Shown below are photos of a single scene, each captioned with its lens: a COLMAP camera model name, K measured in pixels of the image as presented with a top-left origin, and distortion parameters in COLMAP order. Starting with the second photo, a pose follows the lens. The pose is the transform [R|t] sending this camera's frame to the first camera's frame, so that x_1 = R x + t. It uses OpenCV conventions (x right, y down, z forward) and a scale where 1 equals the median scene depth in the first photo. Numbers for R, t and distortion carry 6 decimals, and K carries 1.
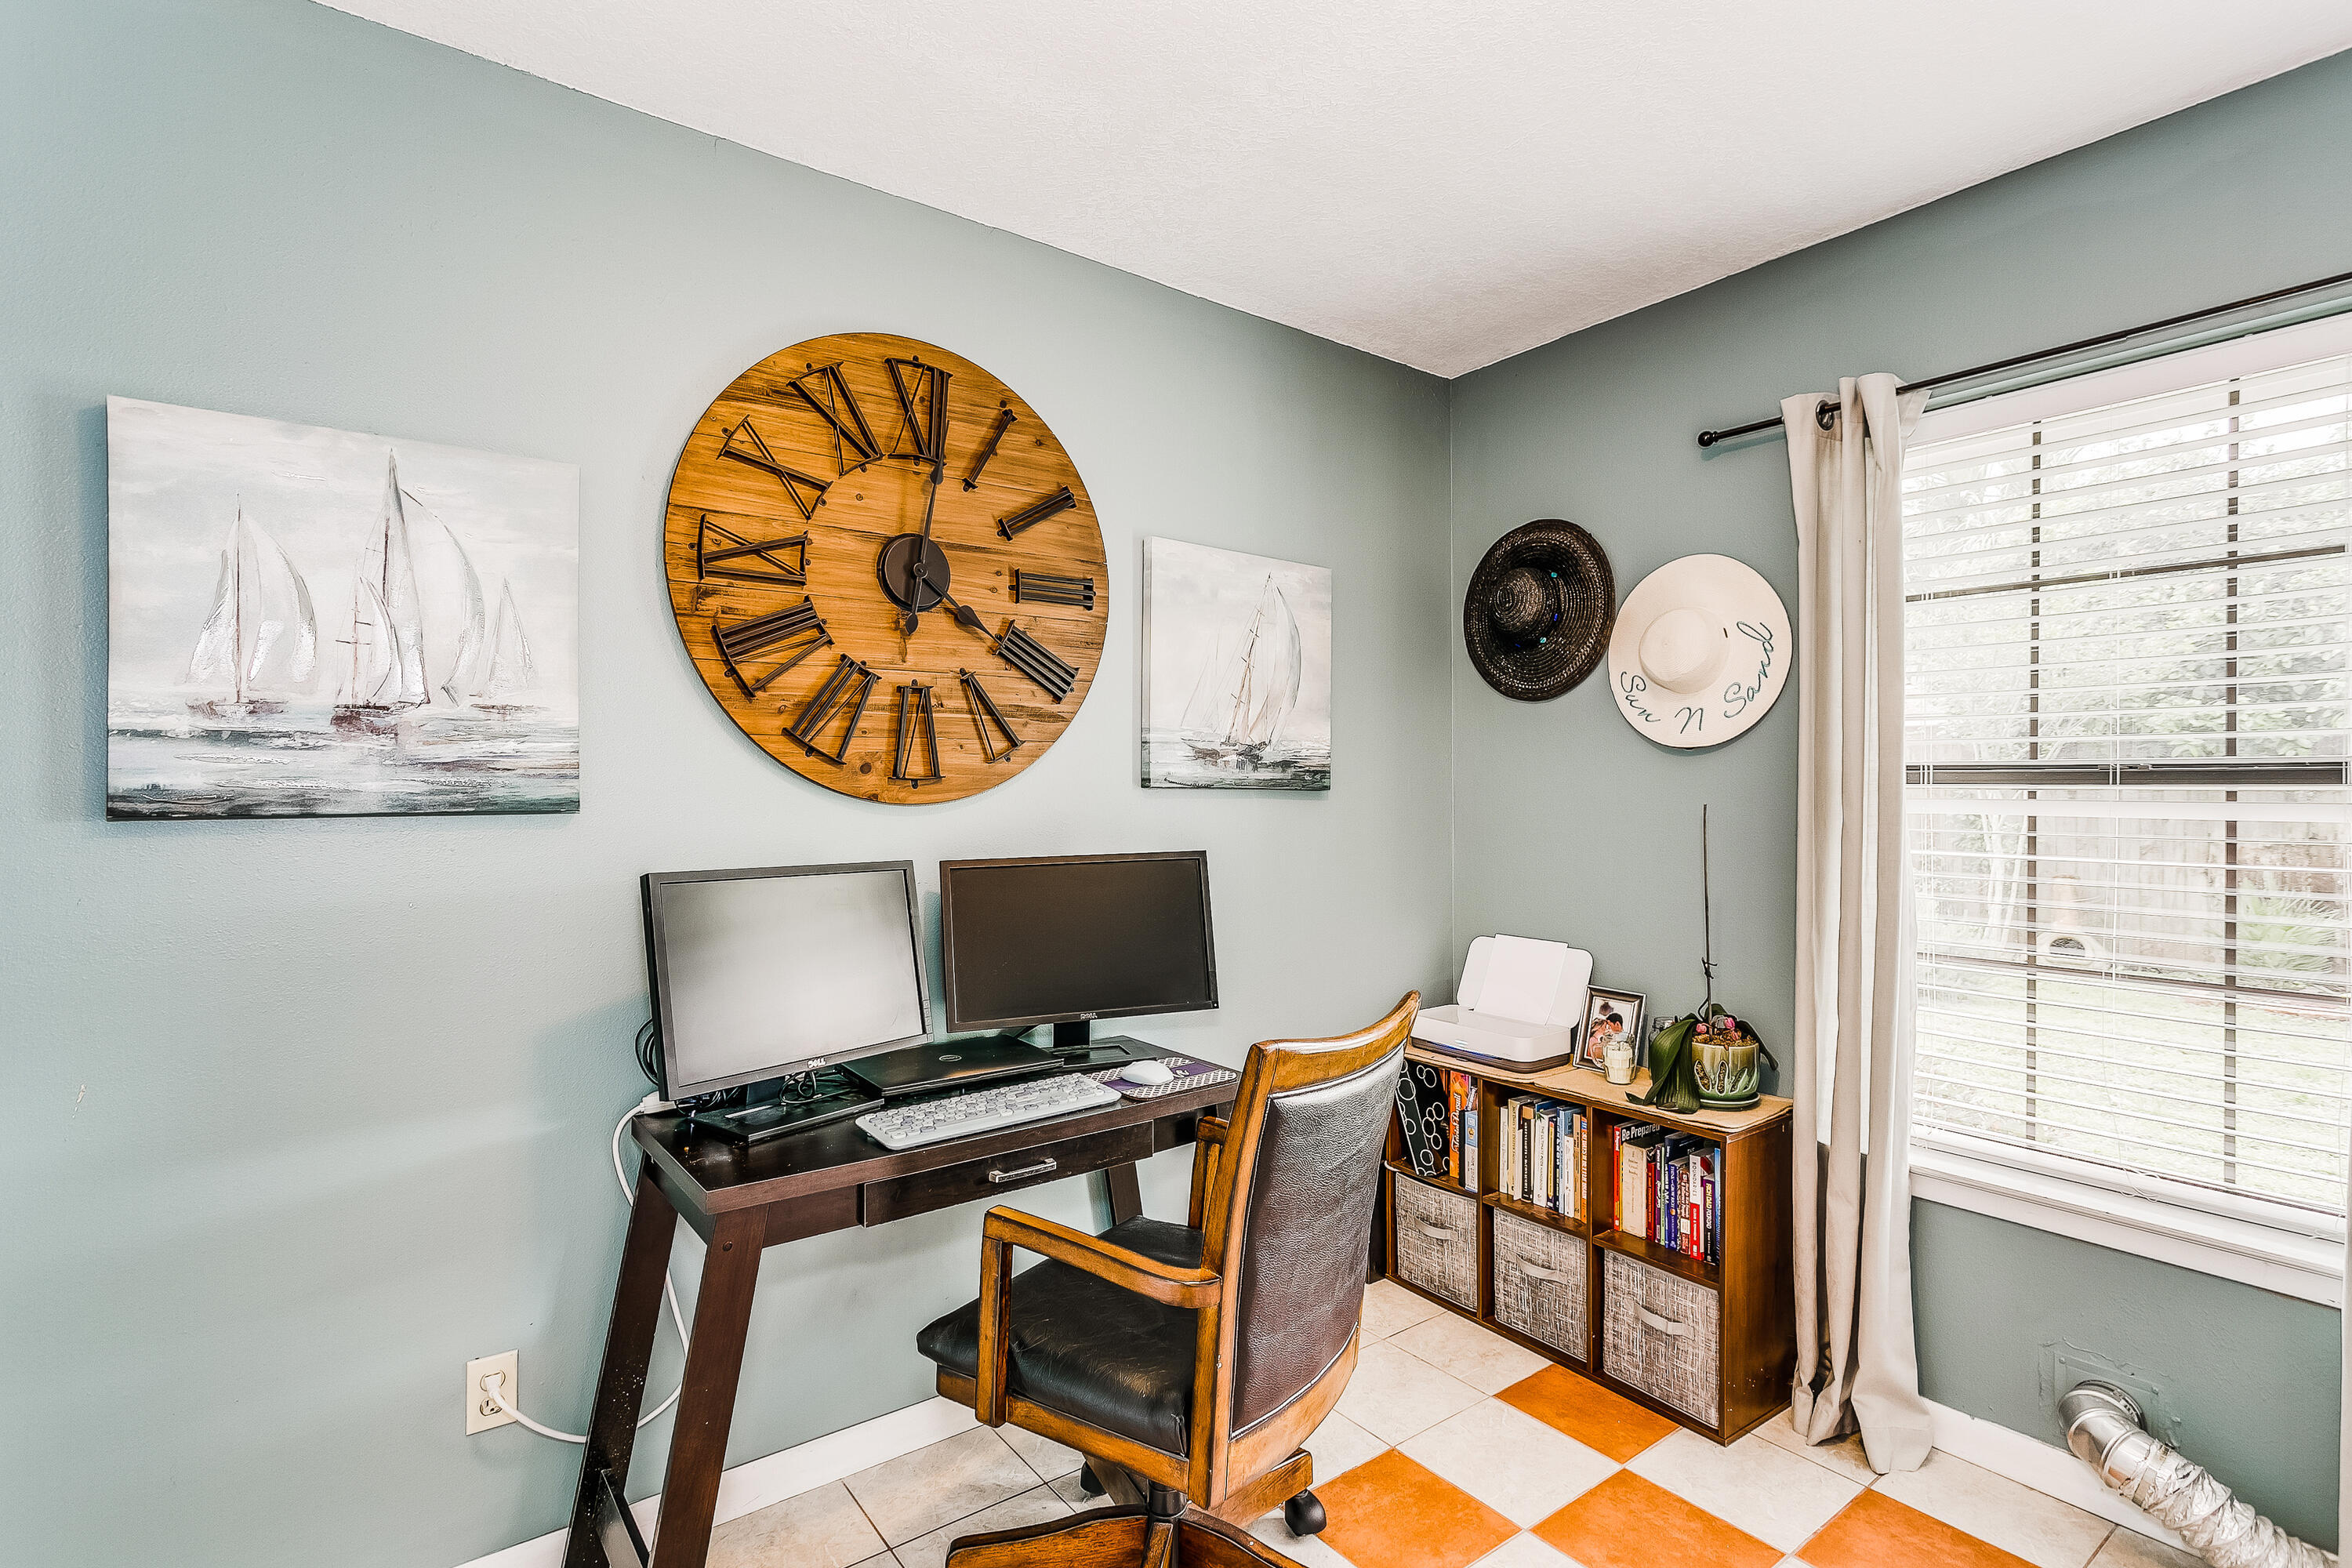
lens RADIAL K [[1124.7, 0, 1176.0], [0, 1124.7, 784.0], [0, 0, 1]] dist [-0.001807, -0.000210]
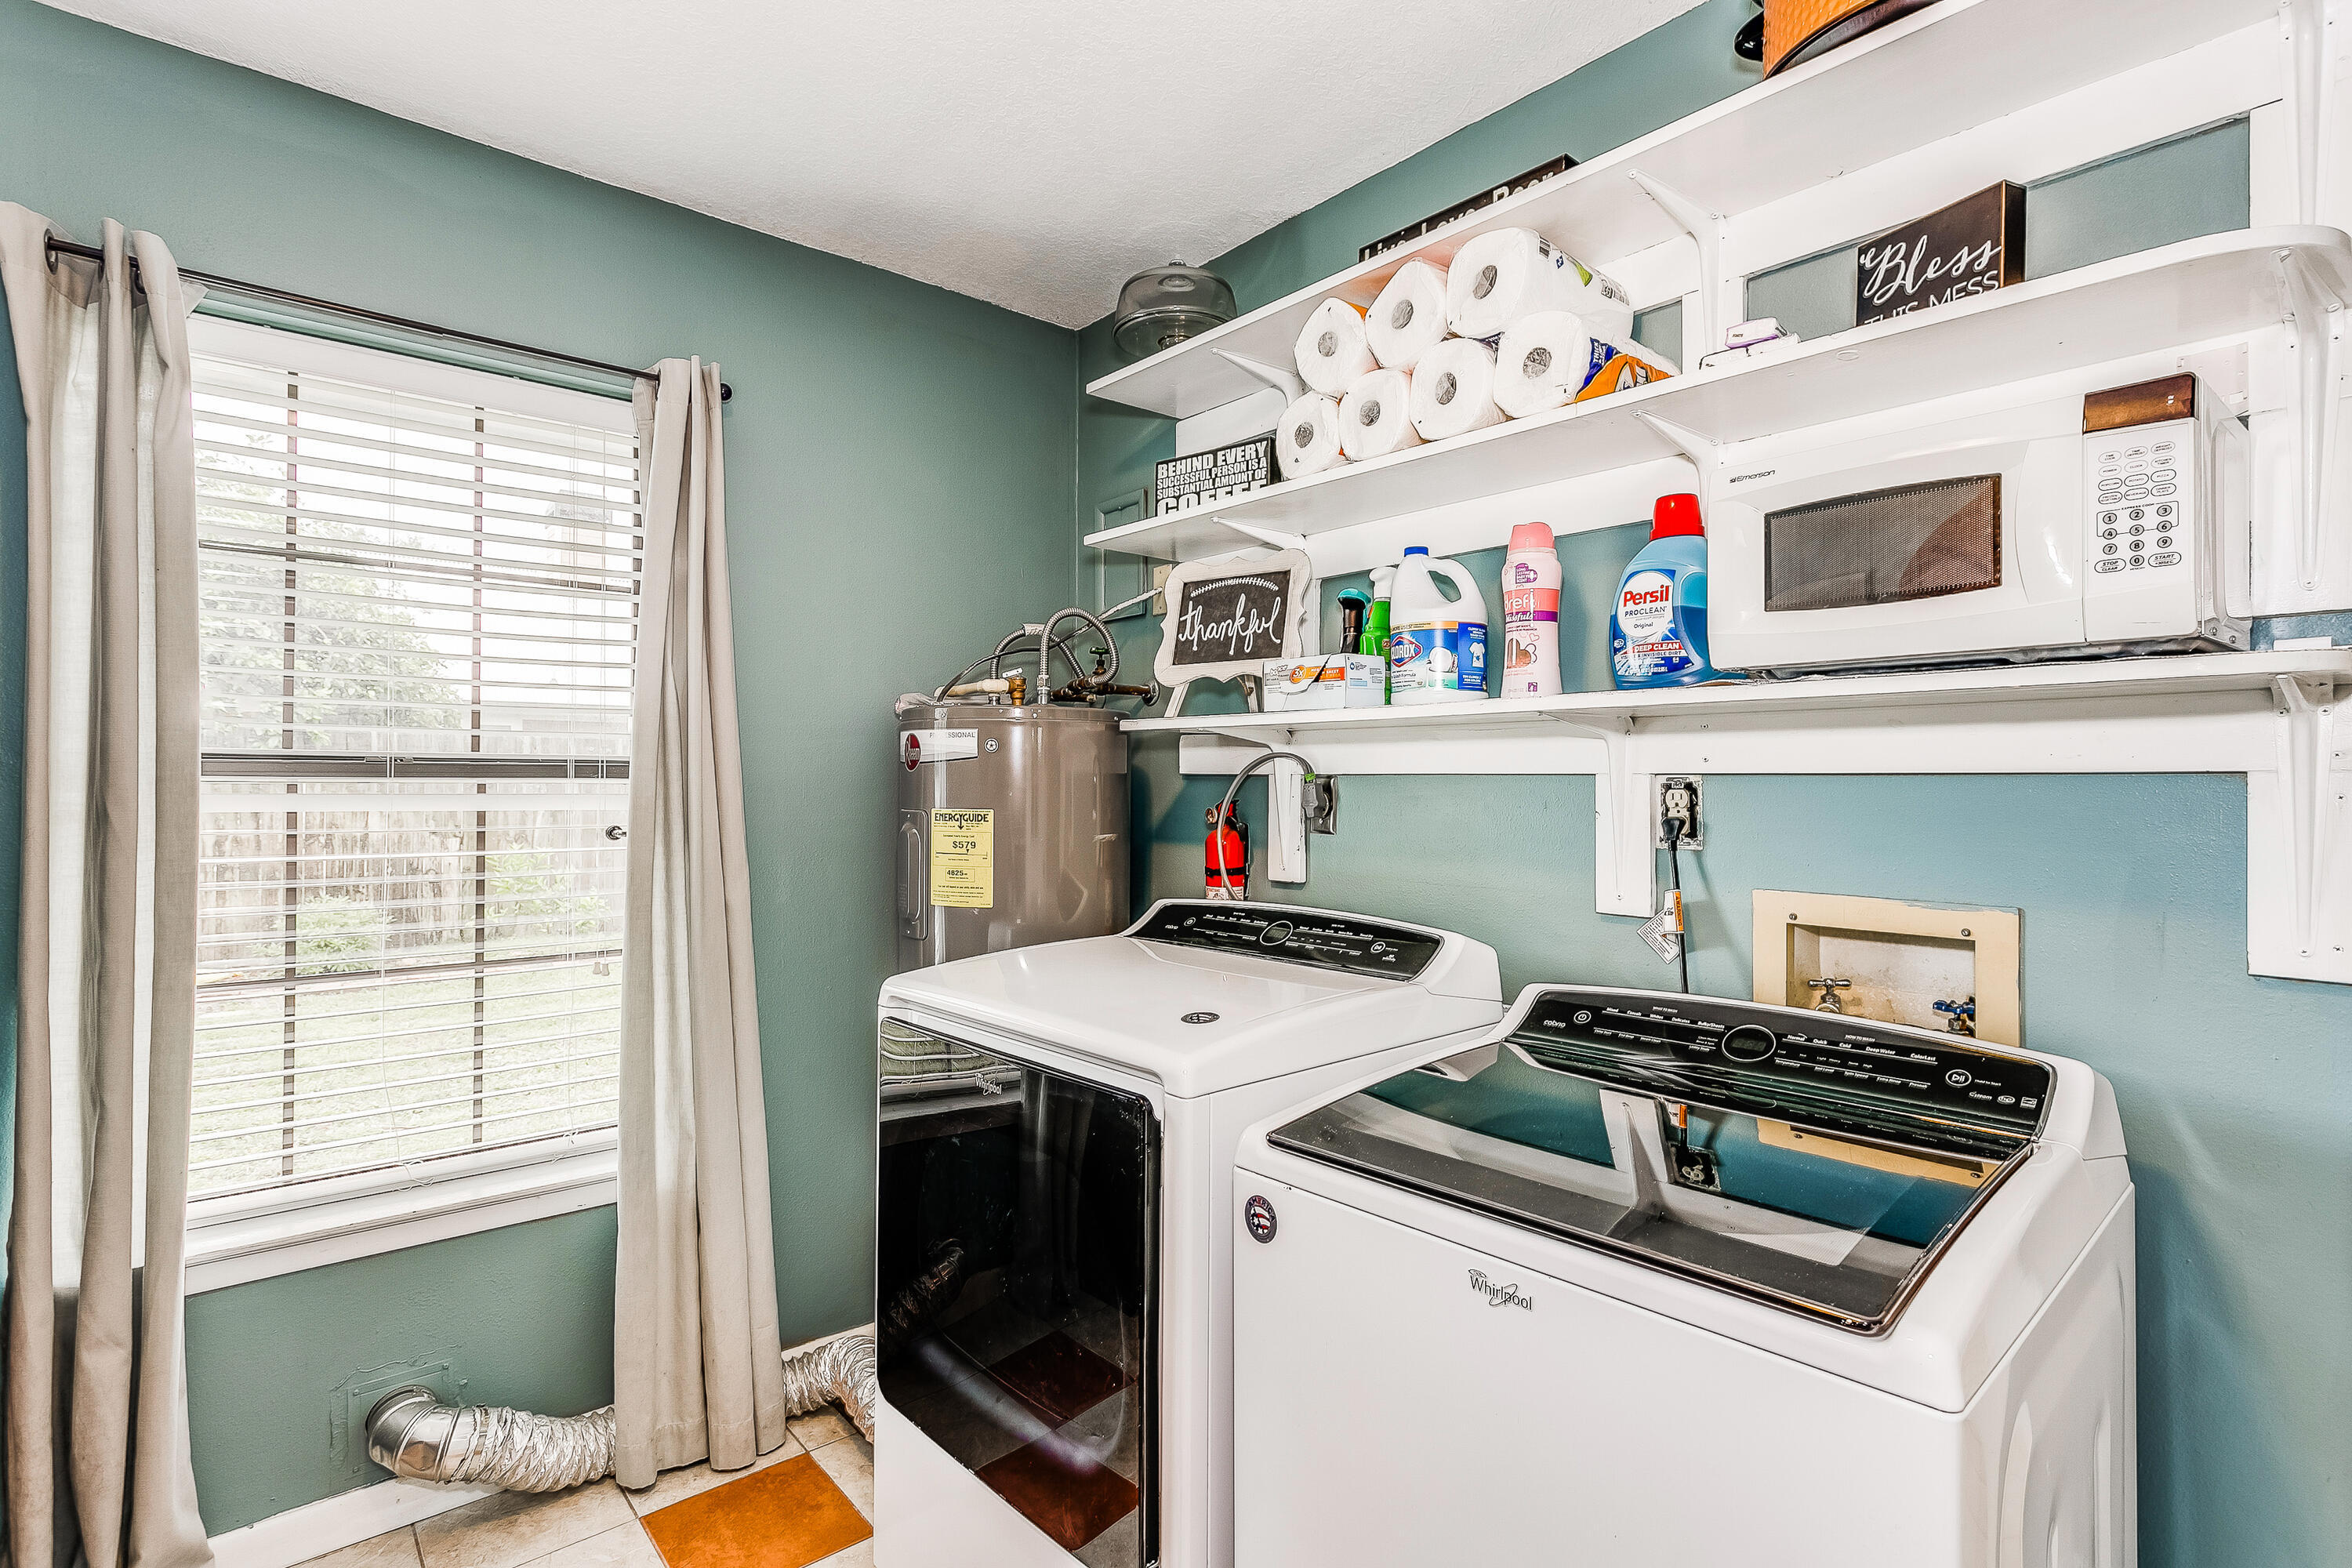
lens RADIAL K [[1206.7, 0, 1176.0], [0, 1206.7, 784.0], [0, 0, 1]] dist [0.047709, 0.000358]
pose [[-0.052068, -0.002779, 0.998640, -0.274520], [-0.006213, 0.999978, 0.002459, -0.000759], [-0.998624, -0.006076, -0.052084, 0.366982]]
